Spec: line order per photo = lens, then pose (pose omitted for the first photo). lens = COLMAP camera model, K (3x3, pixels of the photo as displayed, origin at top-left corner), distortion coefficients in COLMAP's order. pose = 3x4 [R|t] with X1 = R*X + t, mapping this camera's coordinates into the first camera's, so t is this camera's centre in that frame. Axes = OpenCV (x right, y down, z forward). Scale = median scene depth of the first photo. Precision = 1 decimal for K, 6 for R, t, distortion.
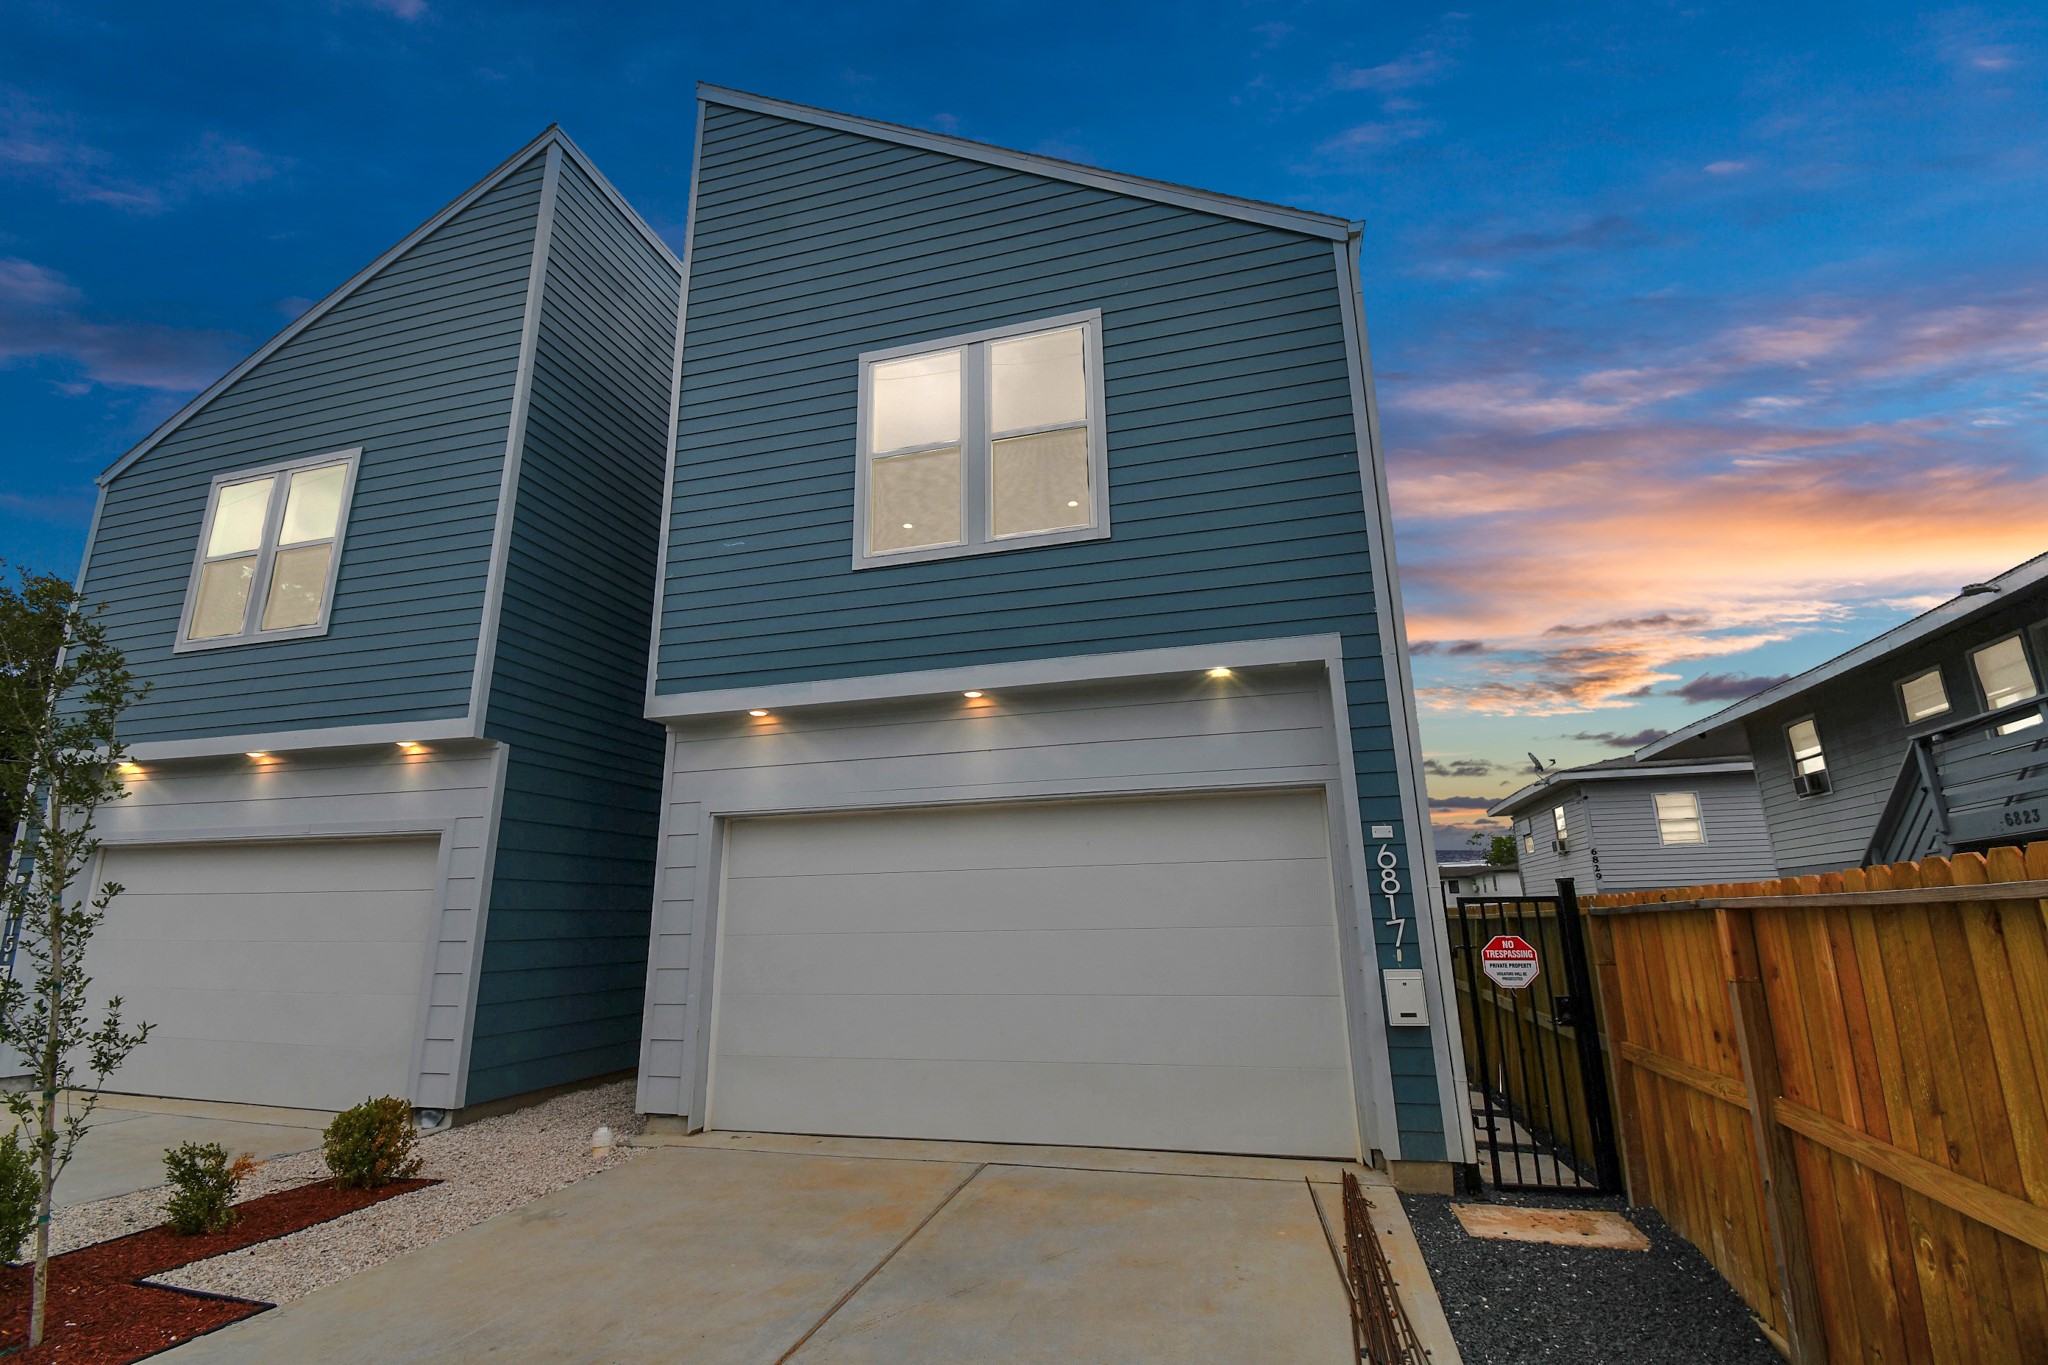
lens RADIAL K [[899.9, 0, 1024.0], [0, 899.9, 682.5], [0, 0, 1]] dist [0.013258, -0.024312]
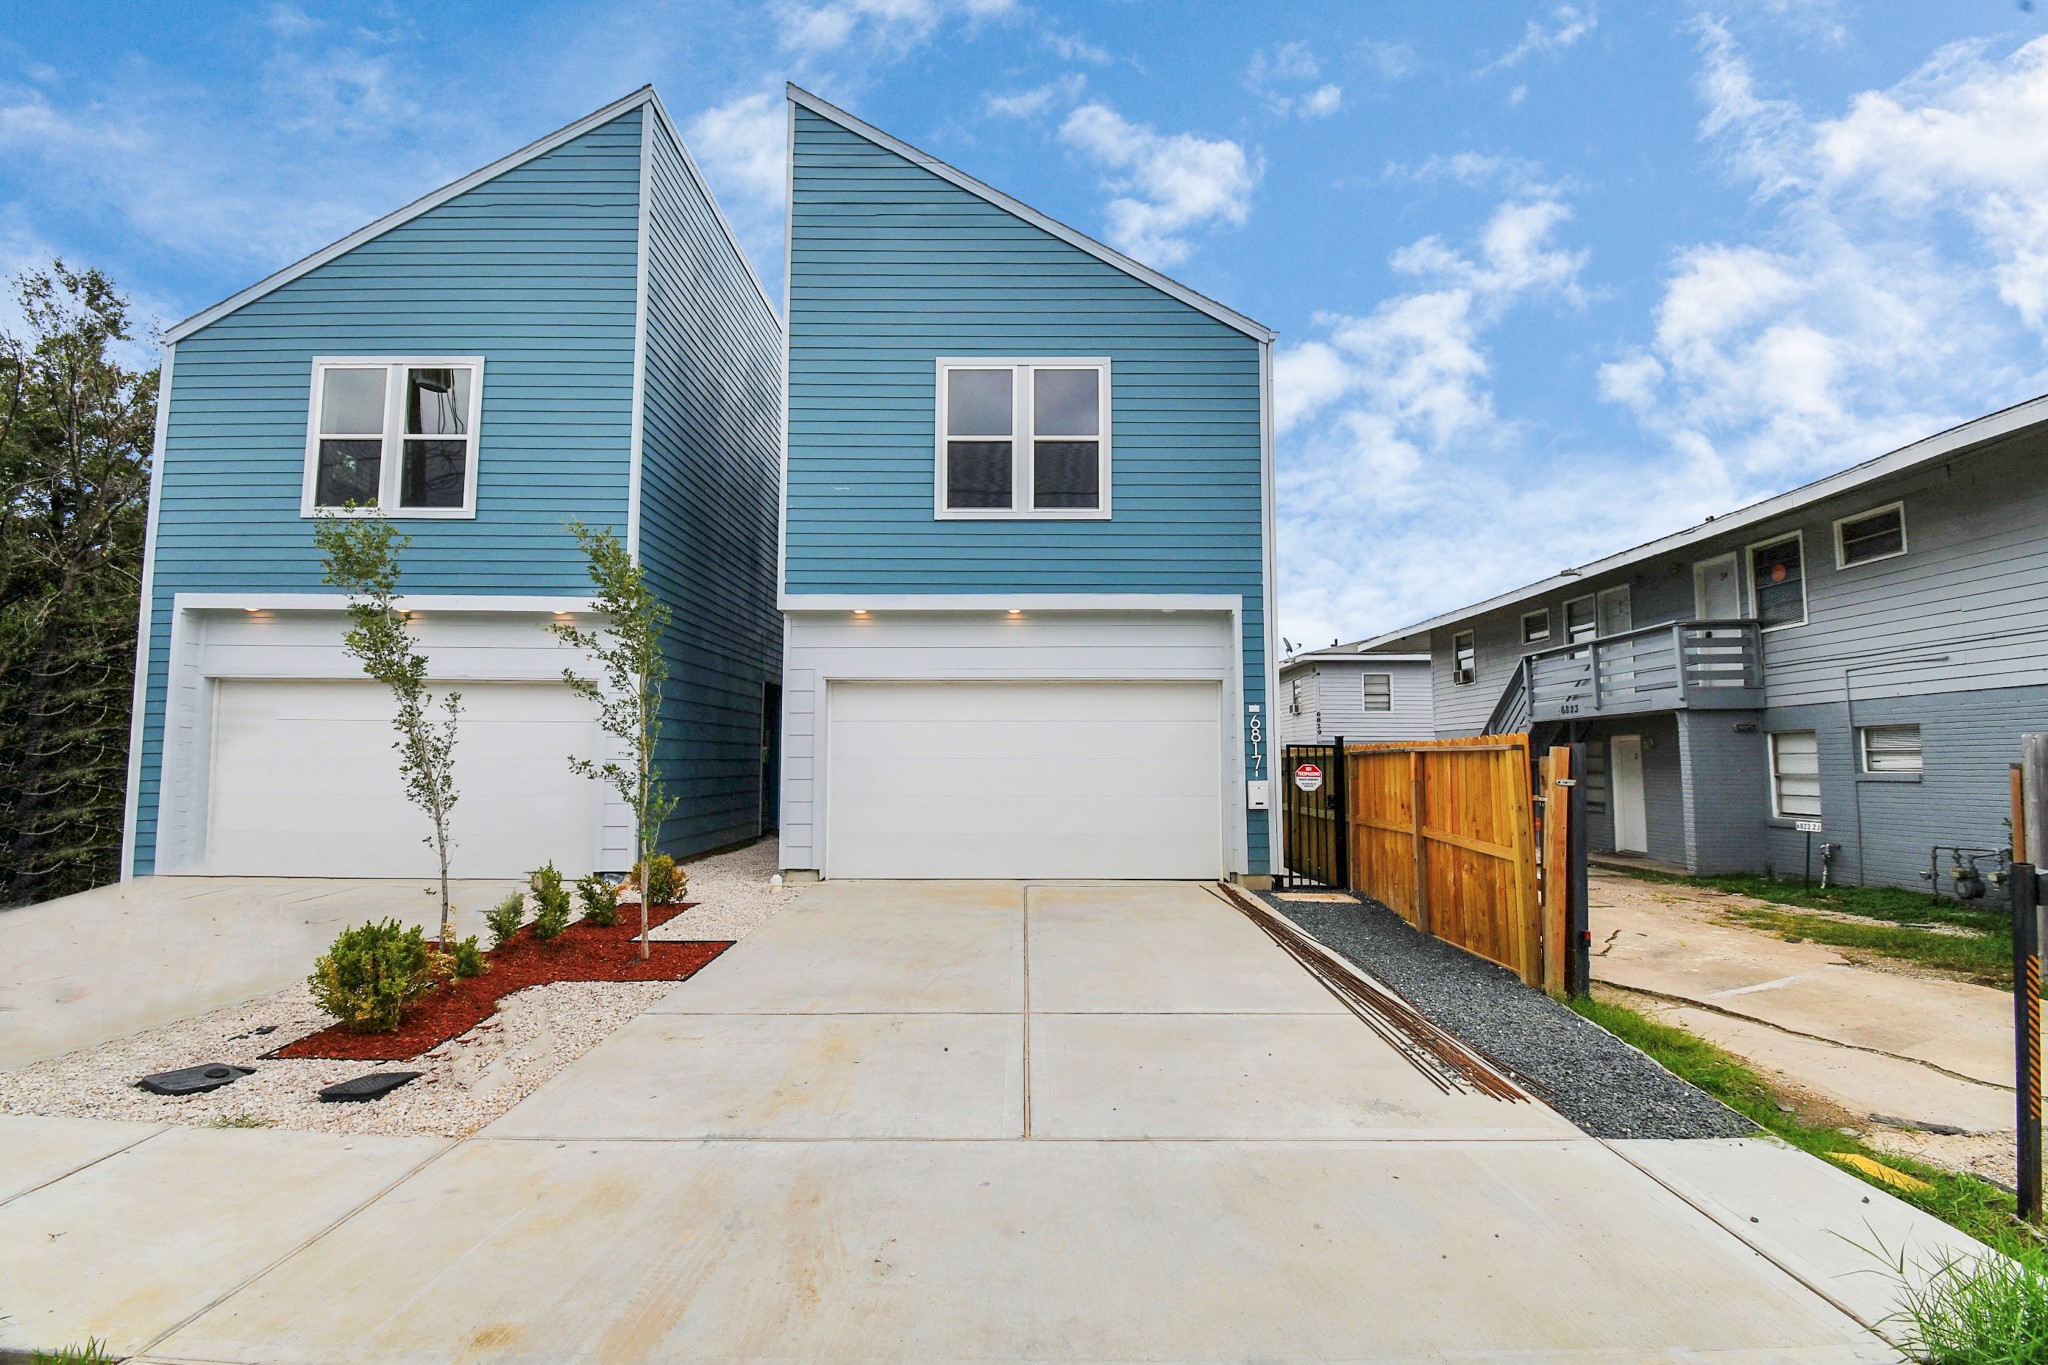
lens RADIAL K [[943.4, 0, 1010.8], [0, 943.4, 682.9], [0, 0, 1]] dist [0.002558, -0.018909]
pose [[0.964016, 0.040133, 0.262797, -0.600325], [-0.085116, 0.983097, 0.162094, -0.157845], [-0.251850, -0.178630, 0.951138, -0.704573]]
